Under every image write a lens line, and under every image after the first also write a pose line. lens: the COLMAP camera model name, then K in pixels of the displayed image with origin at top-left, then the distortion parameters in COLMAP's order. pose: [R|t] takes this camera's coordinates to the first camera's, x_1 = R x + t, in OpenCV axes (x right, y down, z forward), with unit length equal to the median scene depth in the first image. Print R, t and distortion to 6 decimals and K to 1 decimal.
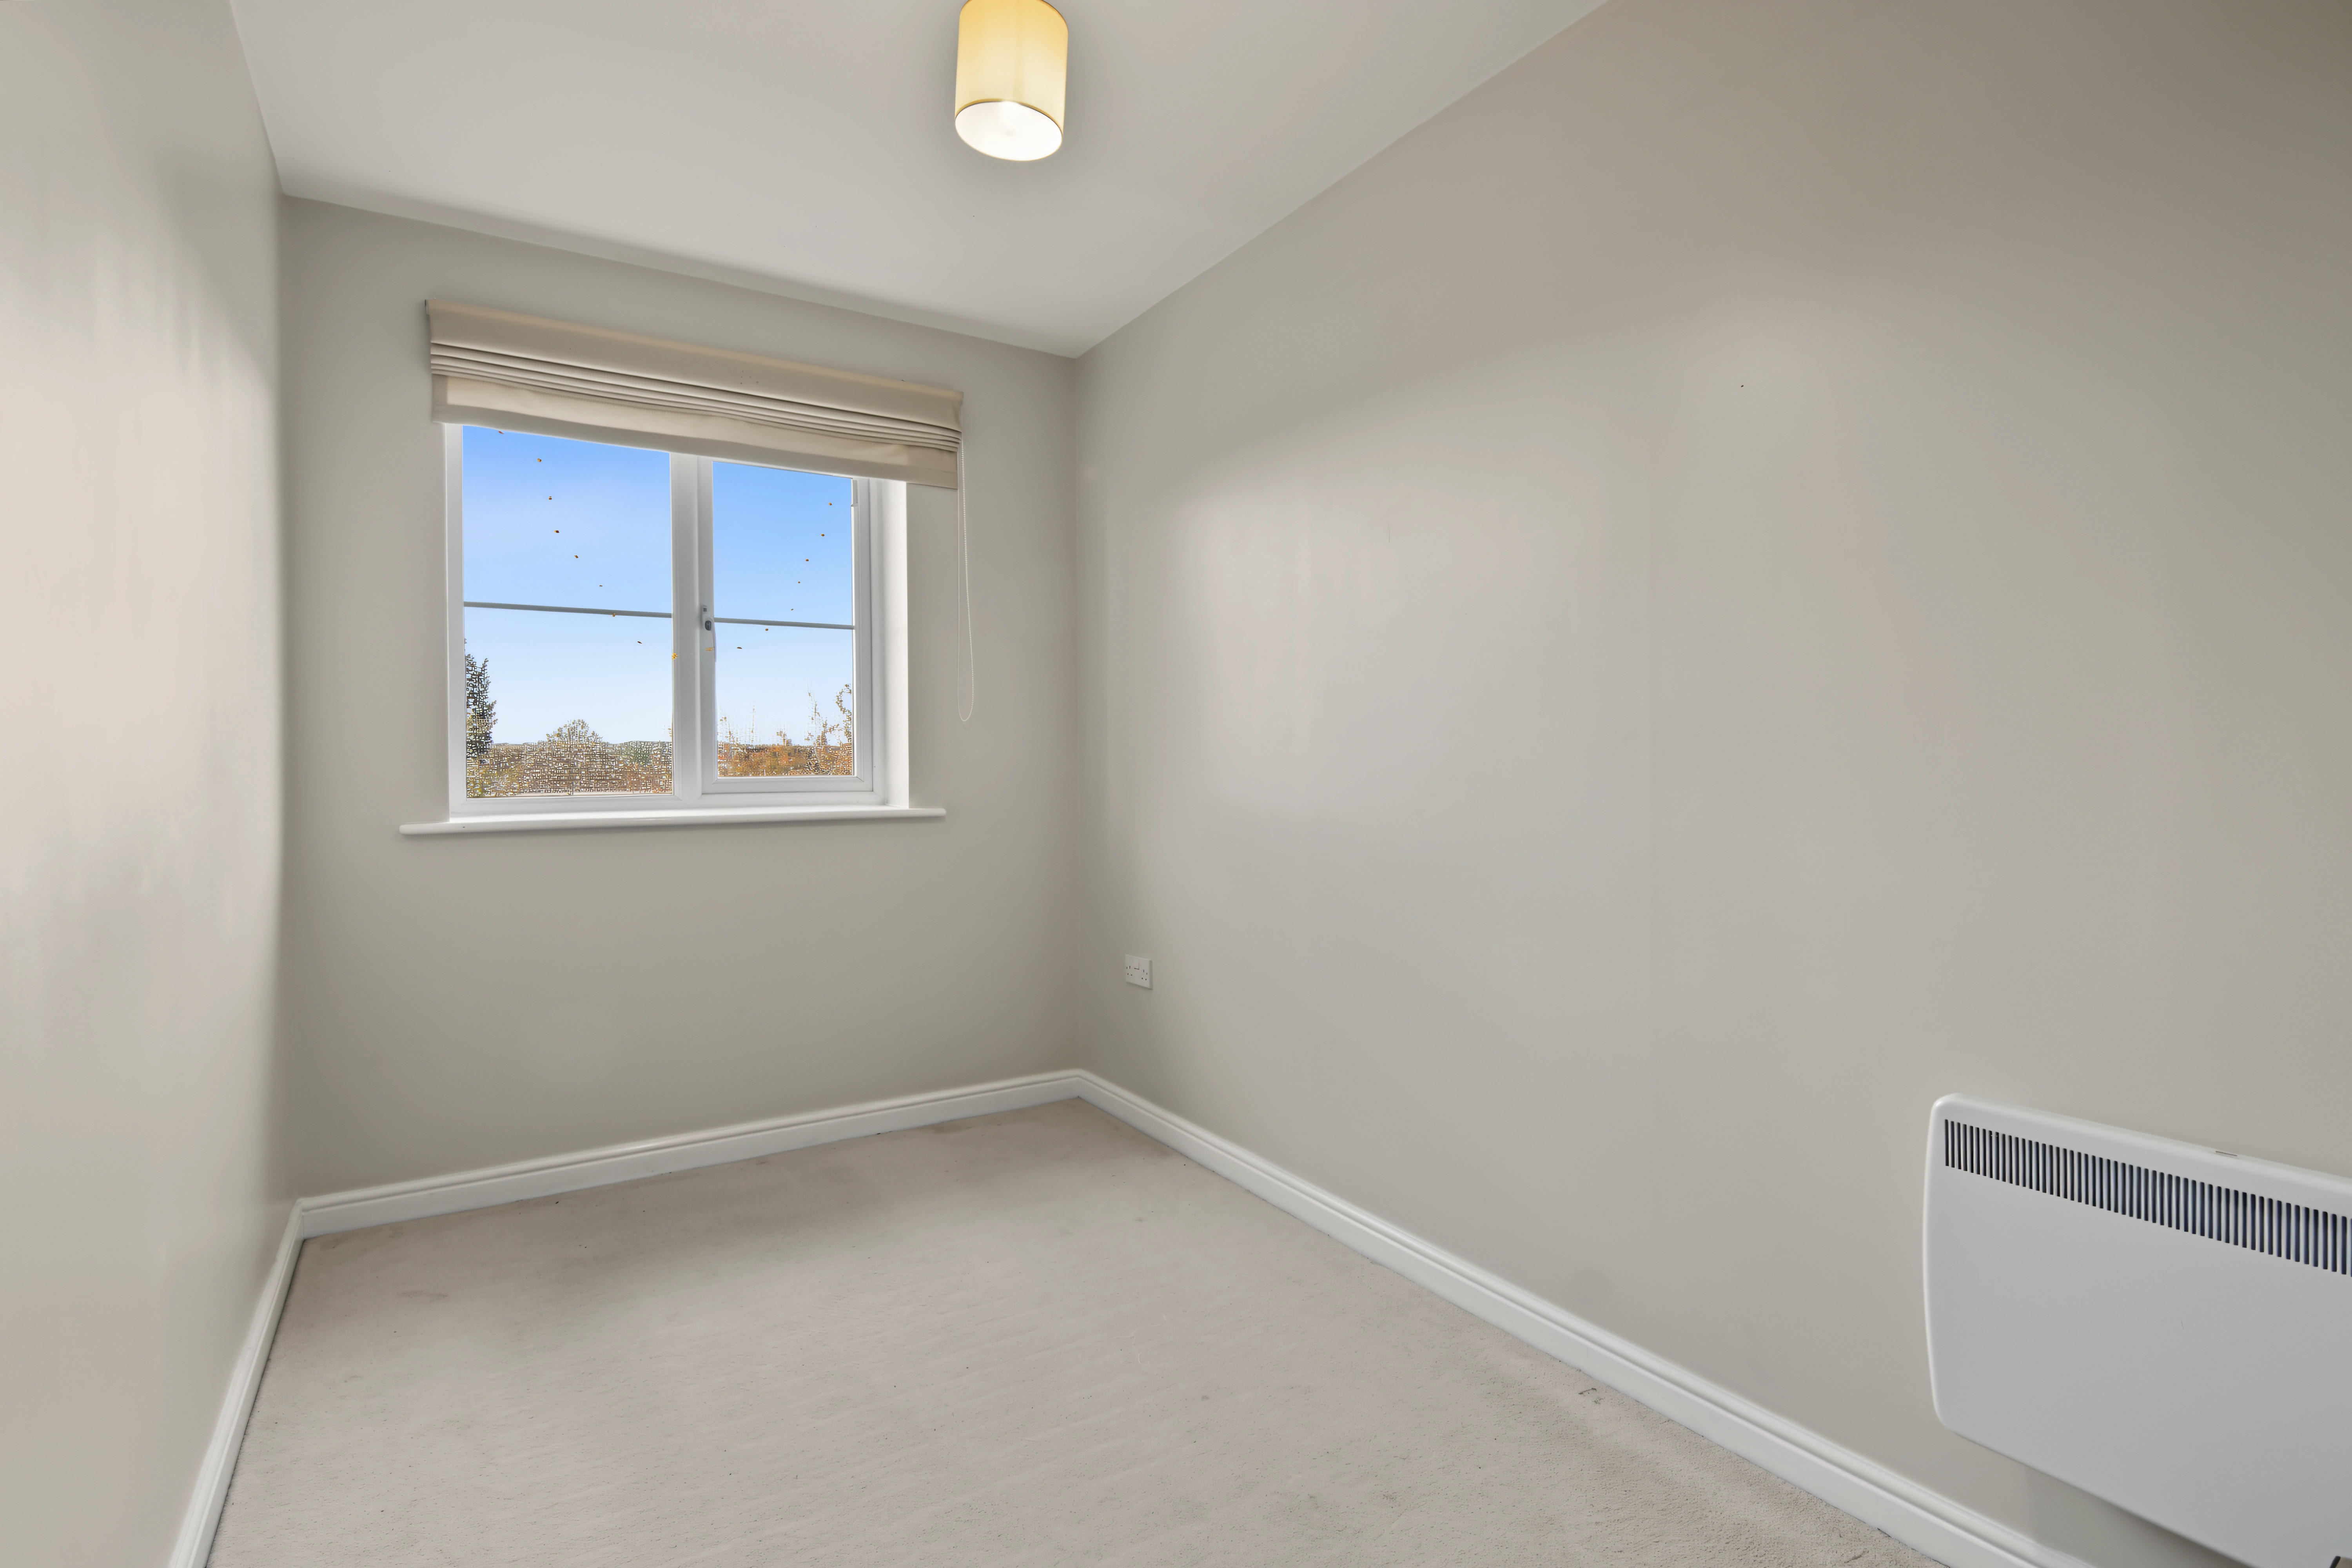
lens RADIAL K [[1159.6, 0, 1176.6], [0, 1159.6, 758.3], [0, 0, 1]] dist [0.003058, 0.000027]
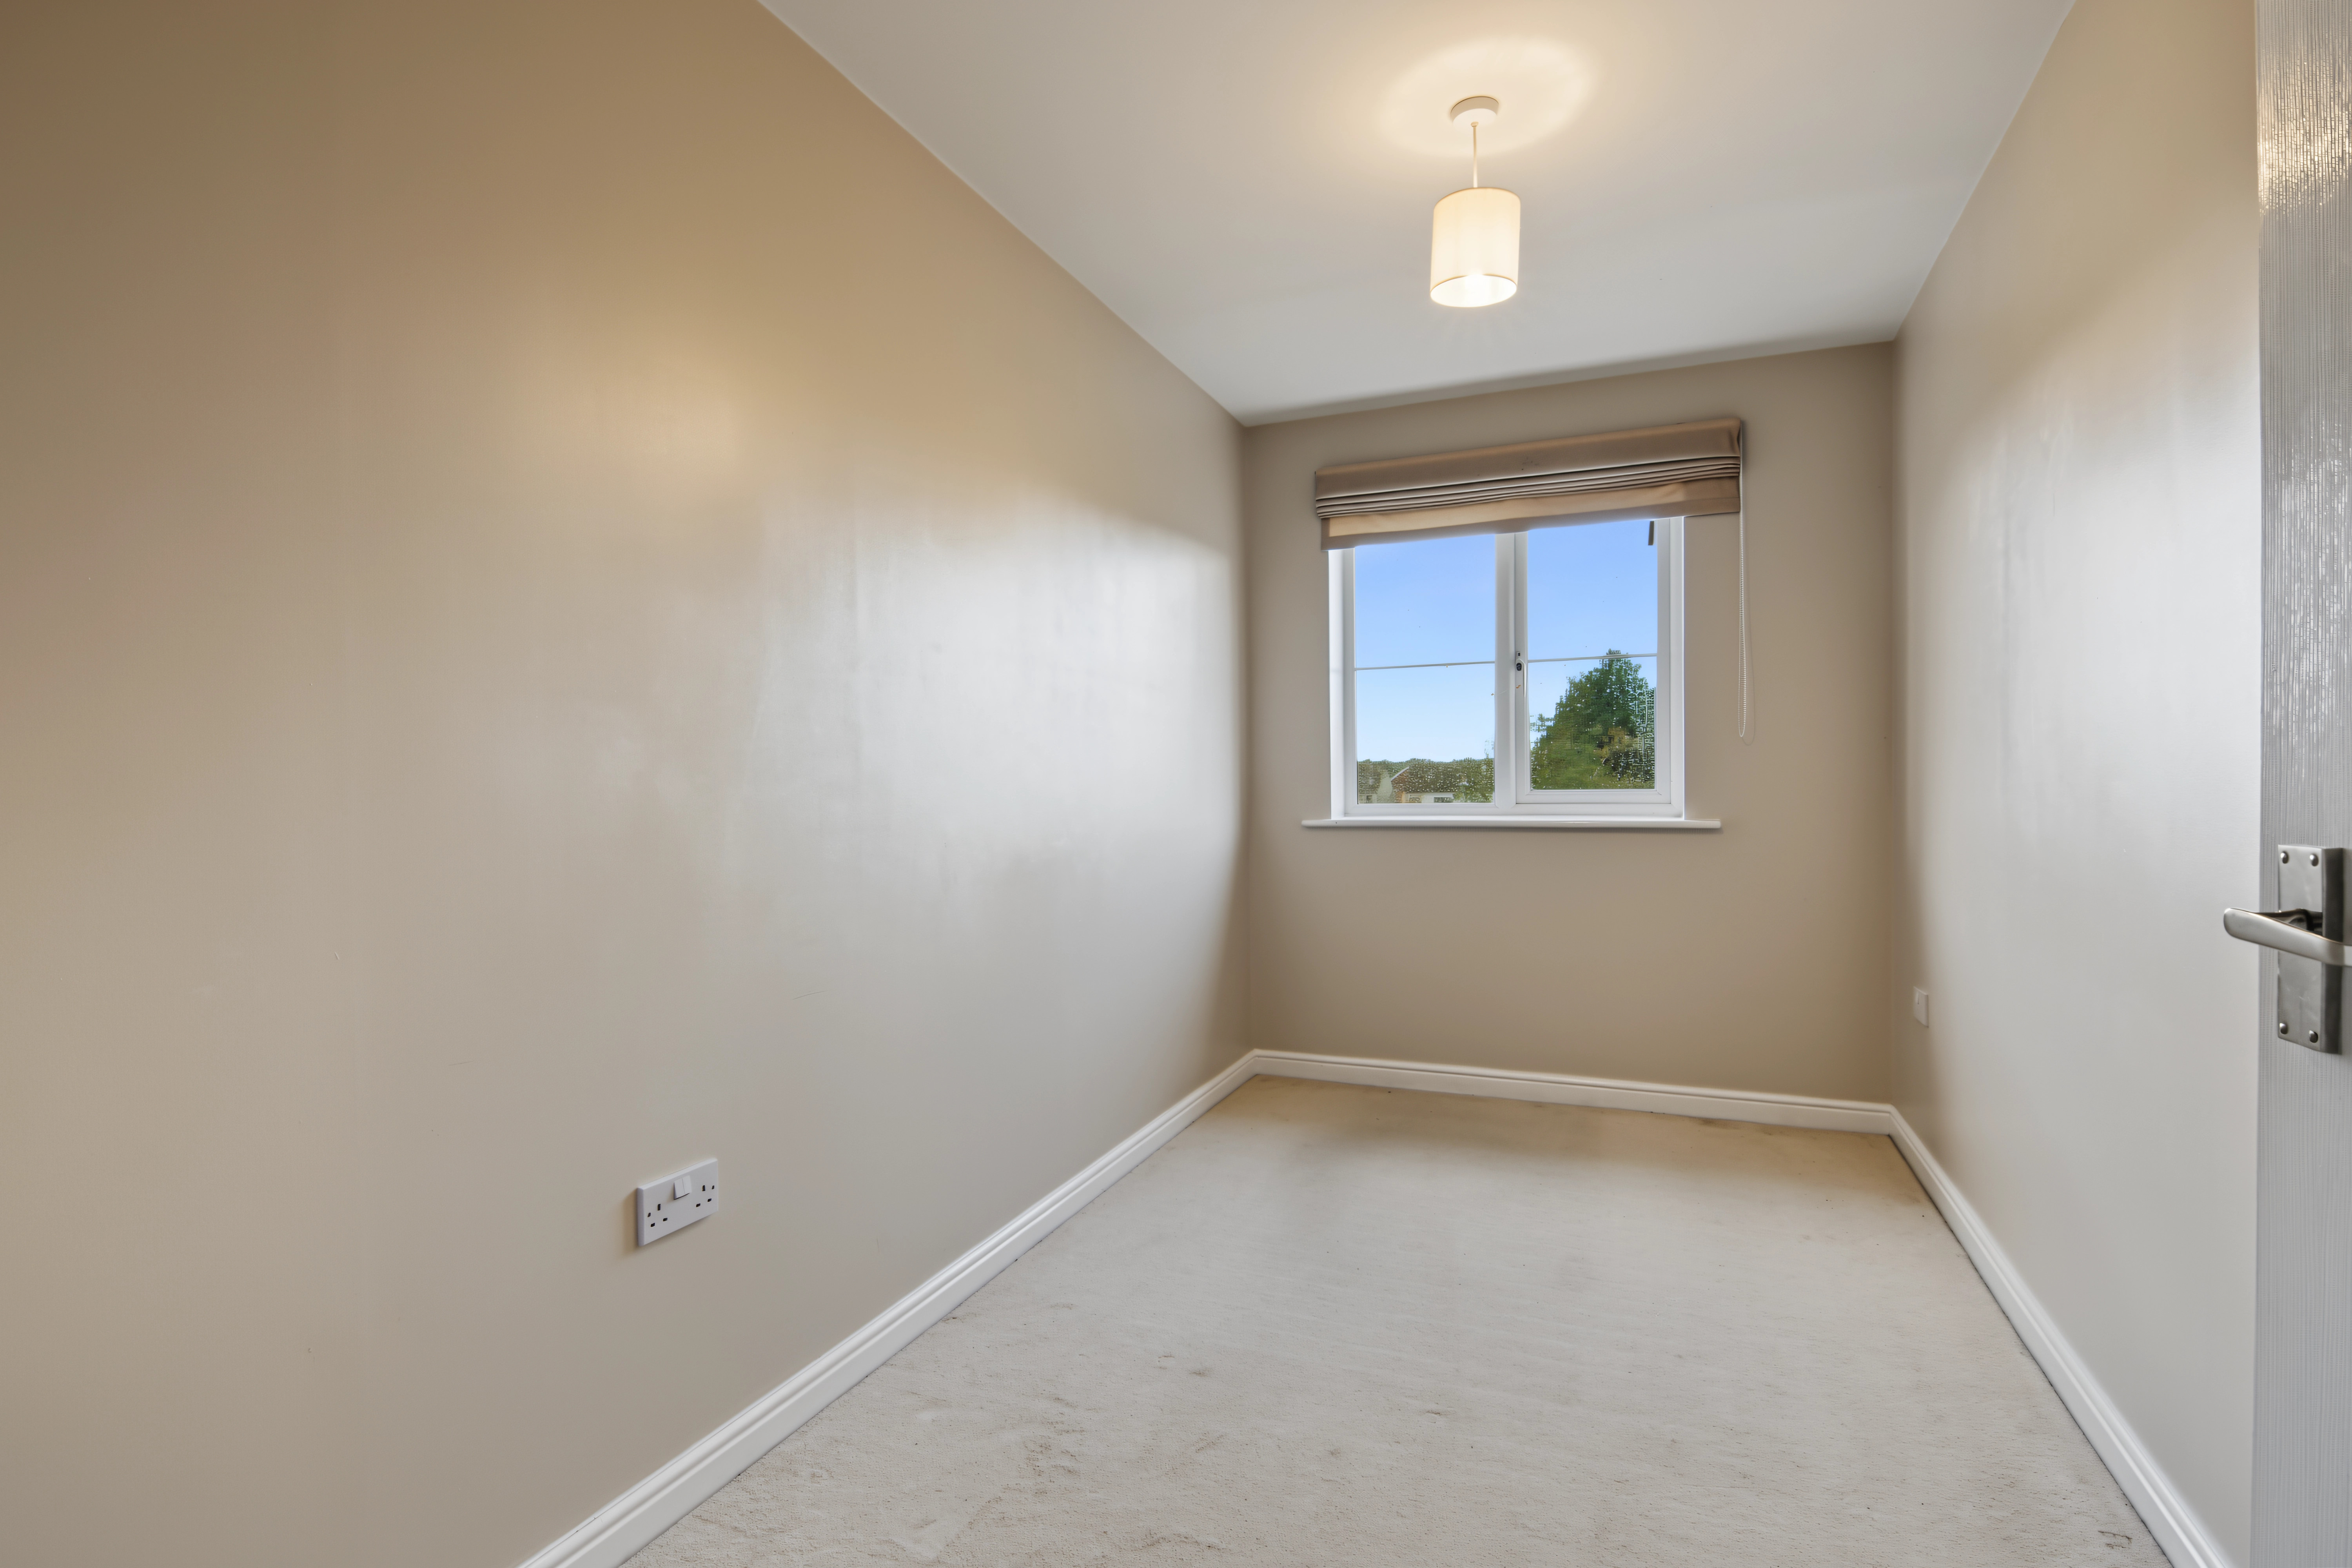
lens RADIAL K [[1144.2, 0, 1164.3], [0, 1144.2, 775.8], [0, 0, 1]] dist [-0.001970, -0.001323]
pose [[0.562915, -0.000246, -0.826515, 0.390061], [0.010152, 0.999927, 0.006616, -0.010366], [0.826452, -0.012115, 0.562876, 0.002089]]
